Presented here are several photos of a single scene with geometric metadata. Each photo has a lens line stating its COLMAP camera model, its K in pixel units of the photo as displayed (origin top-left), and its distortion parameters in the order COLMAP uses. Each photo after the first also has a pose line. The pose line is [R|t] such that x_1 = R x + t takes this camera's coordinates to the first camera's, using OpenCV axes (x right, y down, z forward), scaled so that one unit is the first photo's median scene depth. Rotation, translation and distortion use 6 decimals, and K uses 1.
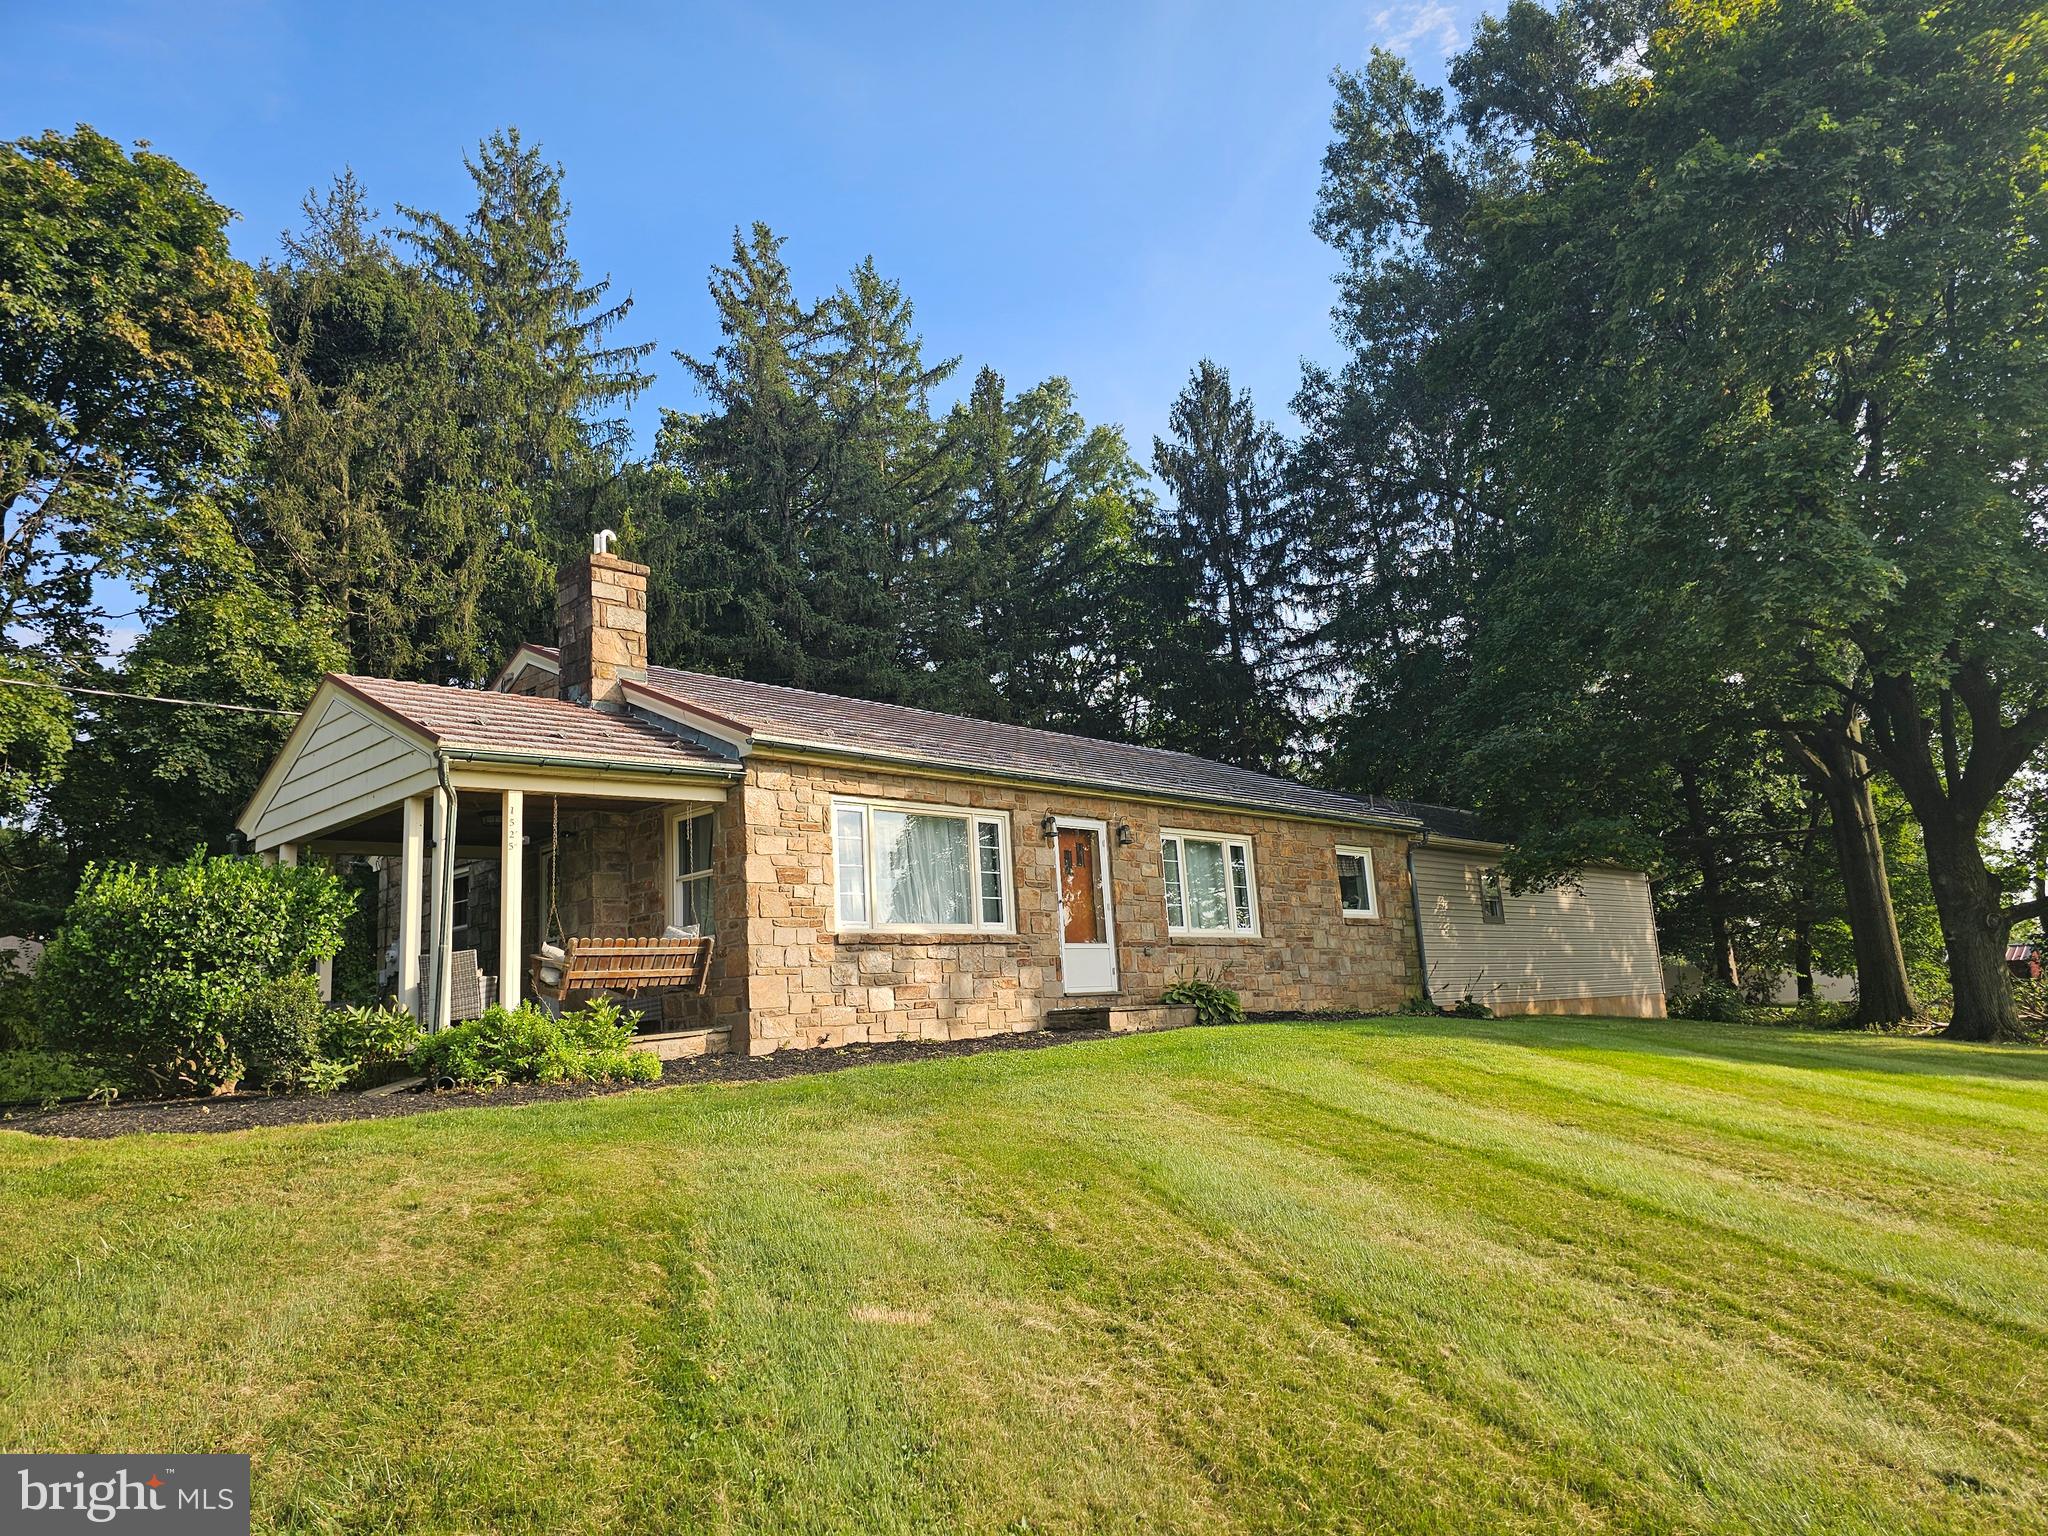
lens RADIAL K [[1356.2, 0, 1024.0], [0, 1356.2, 768.0], [0, 0, 1]] dist [0.063893, -0.074870]
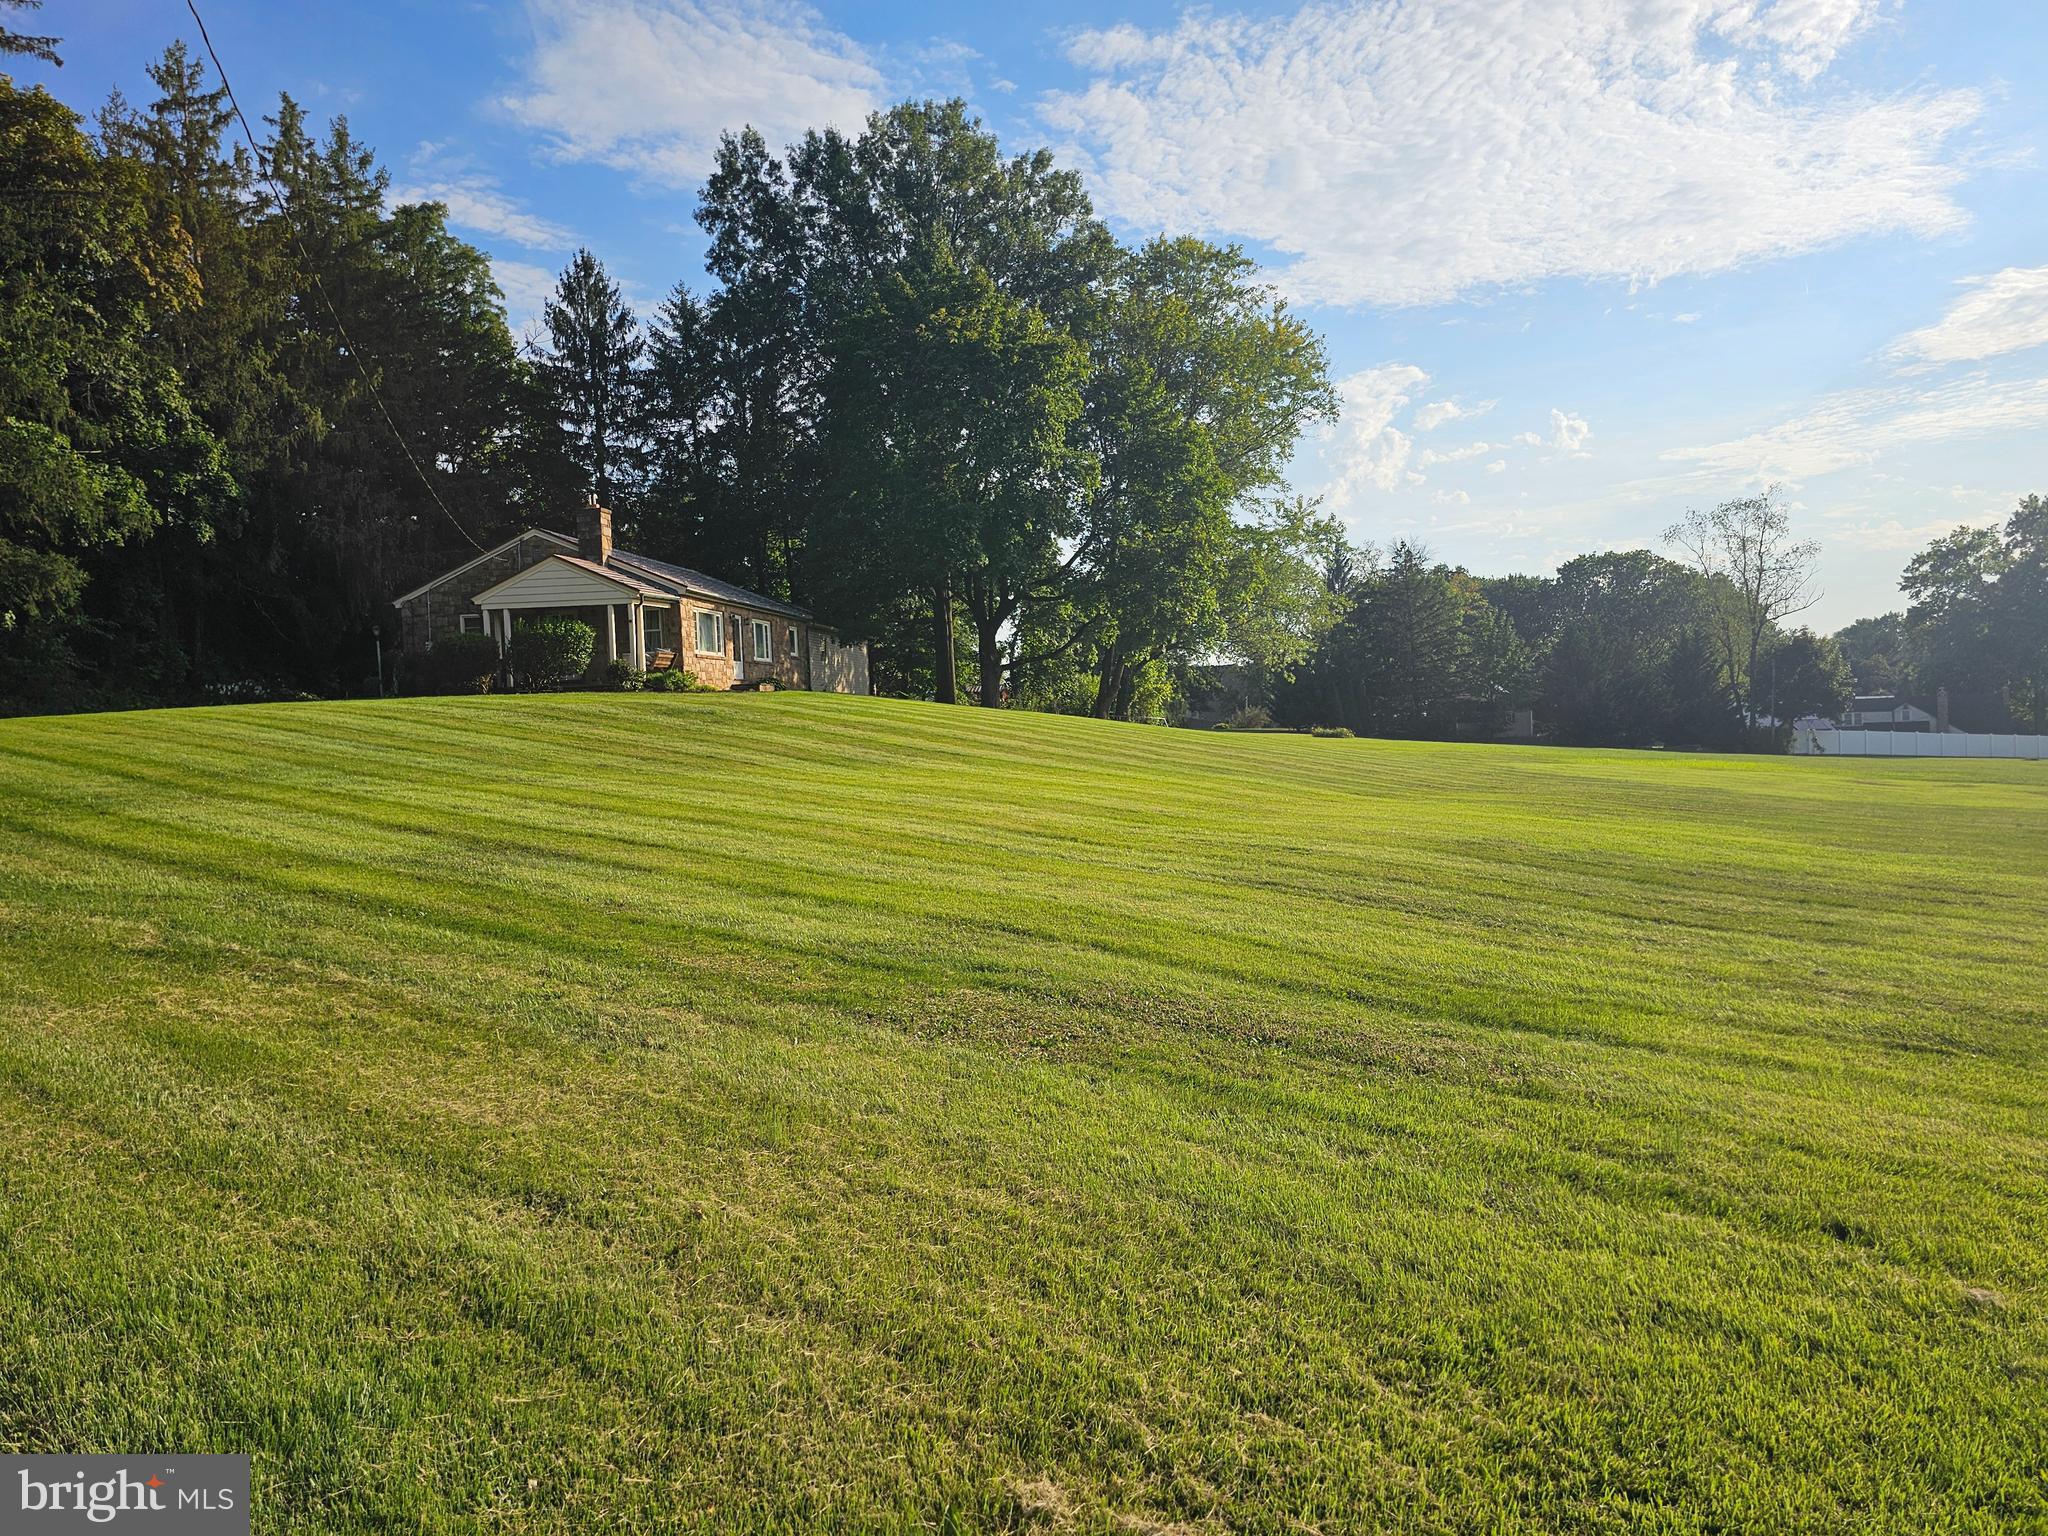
lens RADIAL K [[1356.2, 0, 1024.0], [0, 1356.2, 768.0], [0, 0, 1]] dist [0.063893, -0.074870]
pose [[0.802340, 0.010261, 0.596779, -0.450499], [-0.124350, 0.980786, 0.150319, -0.057870], [-0.583770, -0.194816, 0.788200, -0.634499]]
